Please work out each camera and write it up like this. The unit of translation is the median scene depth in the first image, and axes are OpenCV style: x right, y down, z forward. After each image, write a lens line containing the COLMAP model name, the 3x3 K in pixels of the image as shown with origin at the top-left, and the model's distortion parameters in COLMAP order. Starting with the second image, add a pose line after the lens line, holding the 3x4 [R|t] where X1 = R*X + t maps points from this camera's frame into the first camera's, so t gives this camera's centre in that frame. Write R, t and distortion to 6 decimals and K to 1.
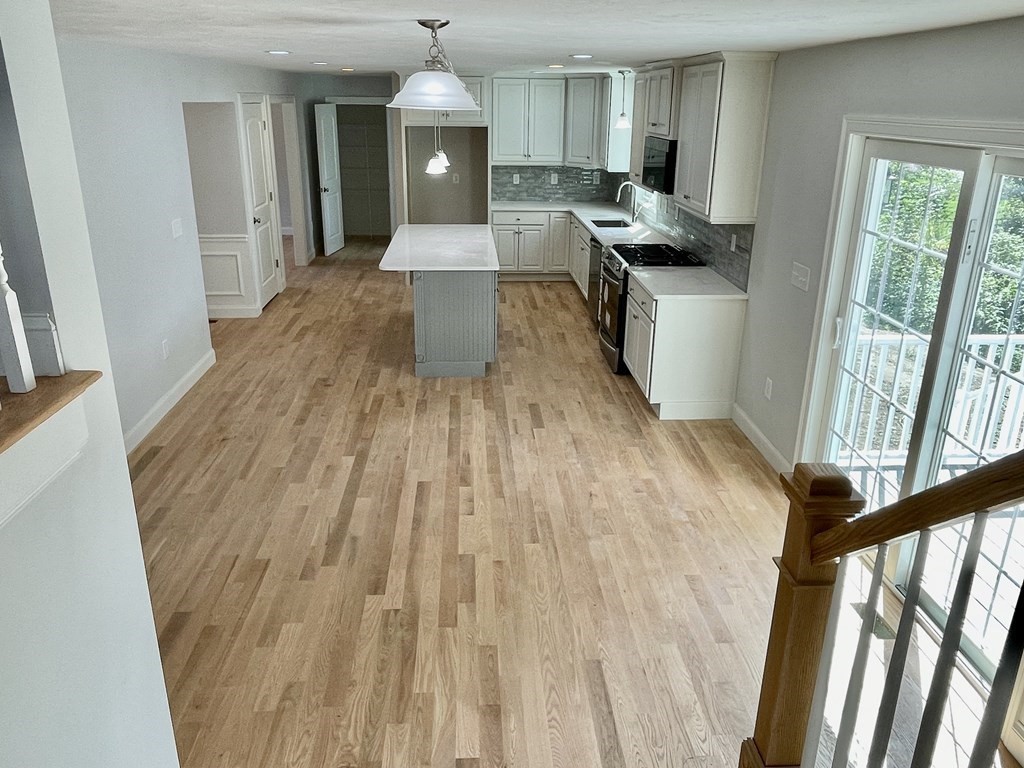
lens RADIAL K [[807.0, 0, 507.1], [0, 807.0, 380.3], [0, 0, 1]] dist [-0.004662, 0.020248]
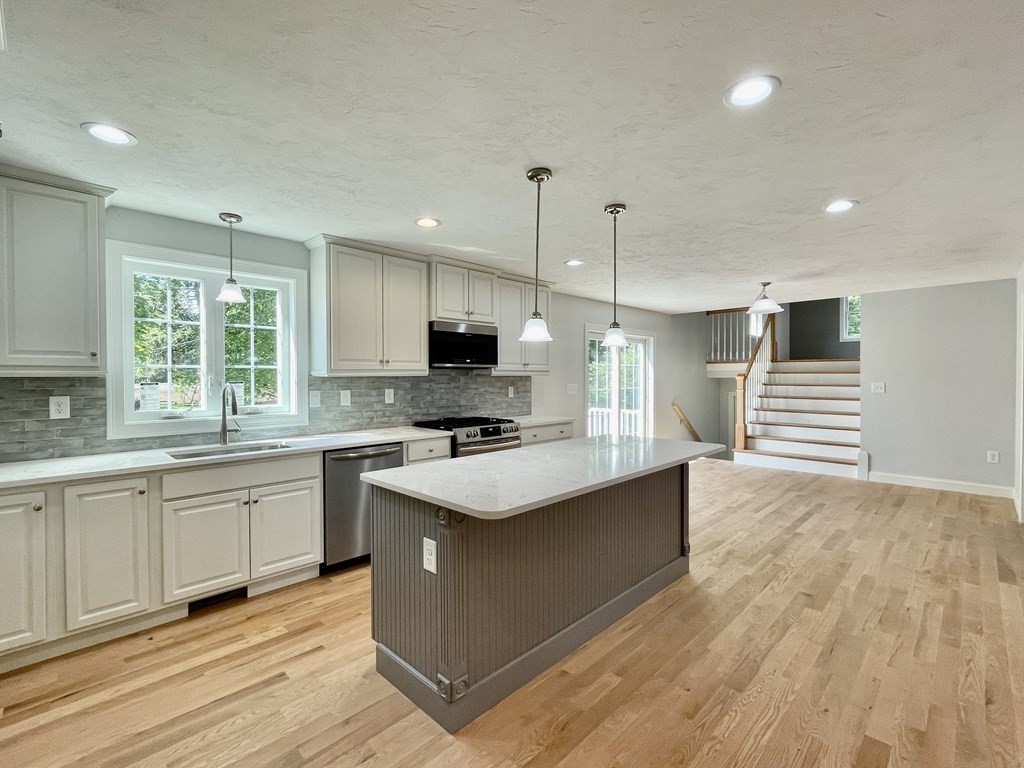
lens RADIAL K [[468.8, 0, 519.4], [0, 468.8, 375.8], [0, 0, 1]] dist [-0.000886, -0.001325]
pose [[-0.686322, -0.003847, 0.727287, -0.380835], [0.242372, 0.941615, 0.233701, -0.390699], [-0.685724, 0.336668, -0.645319, 1.492125]]
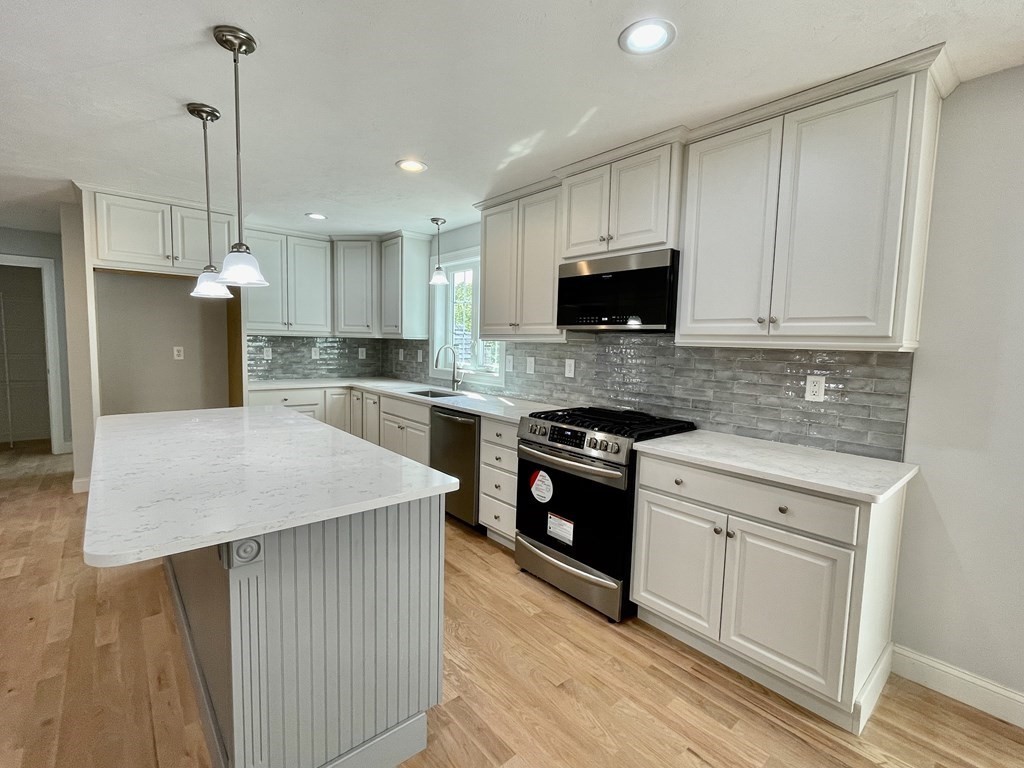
lens RADIAL K [[468.8, 0, 513.0], [0, 468.8, 381.6], [0, 0, 1]] dist [-0.000886, -0.001325]
pose [[0.786496, -0.039892, 0.616306, -0.144604], [0.187978, 0.966027, -0.177359, -0.146991], [-0.588293, 0.255344, 0.767275, 0.806891]]
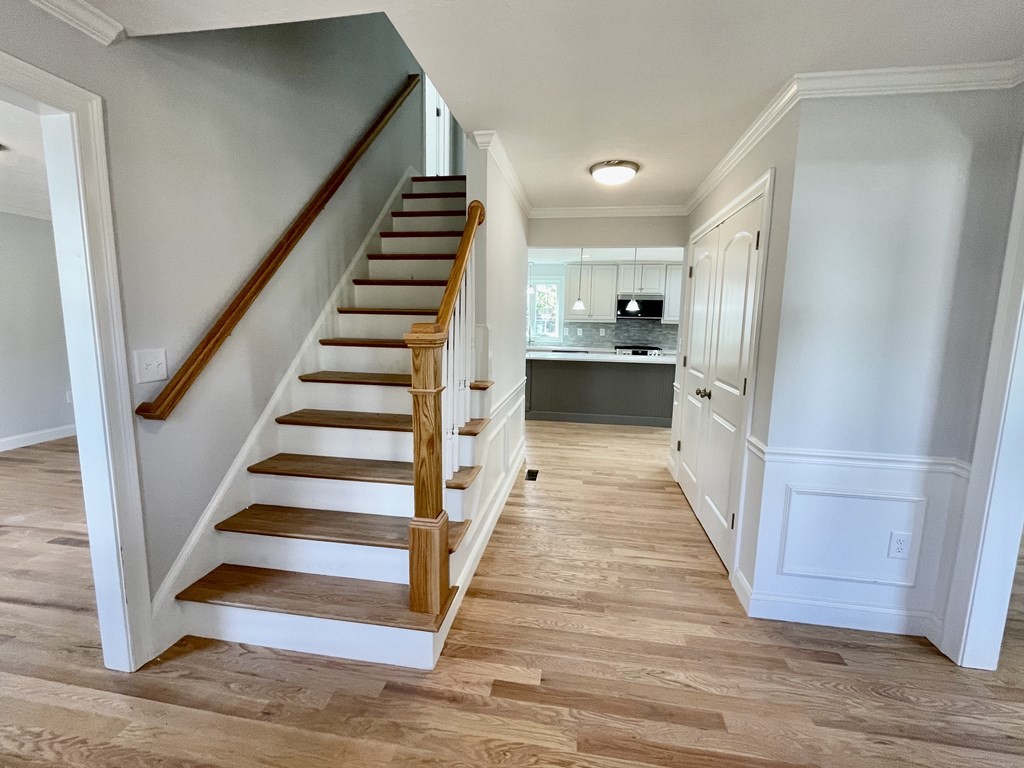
lens RADIAL K [[446.7, 0, 516.3], [0, 446.7, 382.0], [0, 0, 1]] dist [-0.003890, -0.000412]
pose [[0.206834, -0.137207, 0.968707, -1.127123], [0.309490, 0.948450, 0.068257, -0.277917], [-0.928136, 0.285687, 0.238636, 1.151382]]
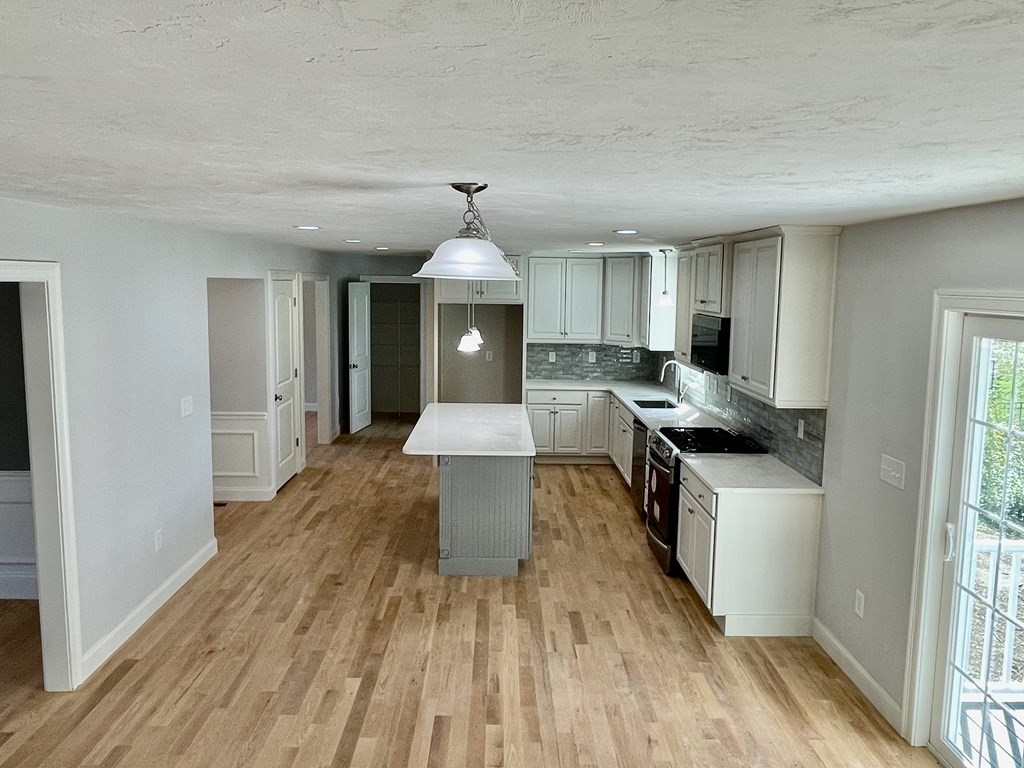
lens RADIAL K [[807.0, 0, 509.8], [0, 807.0, 379.0], [0, 0, 1]] dist [-0.004662, 0.020248]
pose [[0.999344, 0.009501, -0.034934, -0.008176], [-0.016809, 0.976405, -0.215294, -0.026638], [0.032064, 0.215740, 0.975924, 0.107748]]
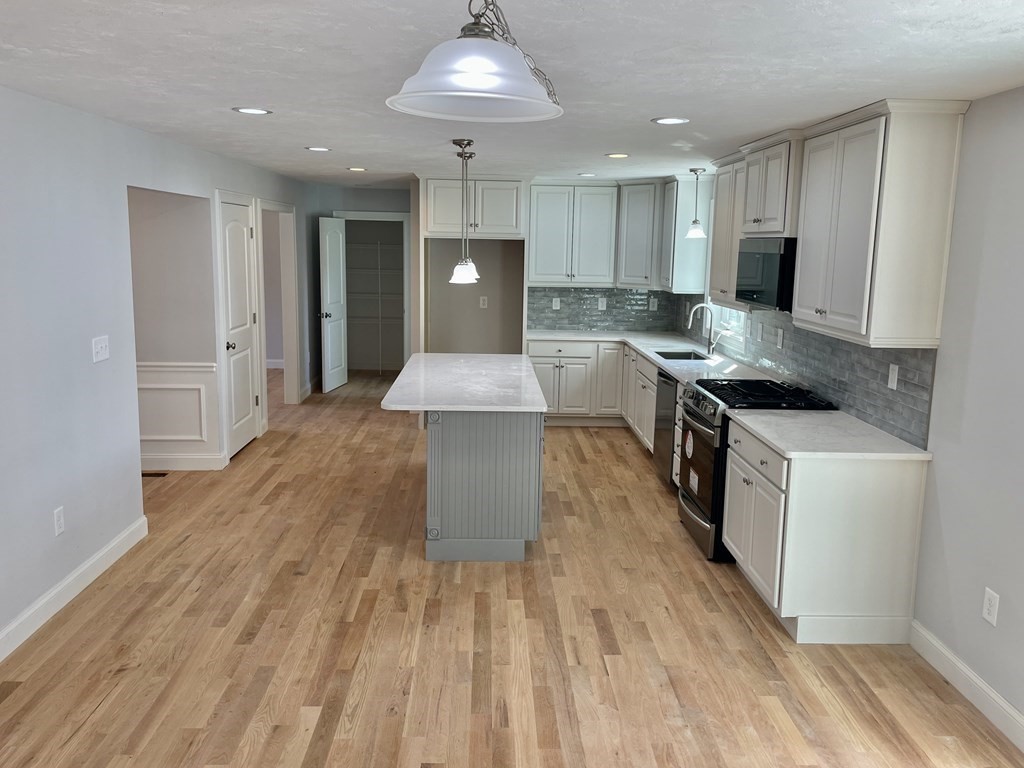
lens RADIAL K [[831.1, 0, 512.7], [0, 831.1, 376.2], [0, 0, 1]] dist [0.055131, -0.047206]
pose [[0.999794, 0.012433, -0.016018, -0.030357], [-0.015097, 0.983793, -0.178669, -0.036709], [0.013537, 0.178875, 0.983779, 0.278542]]
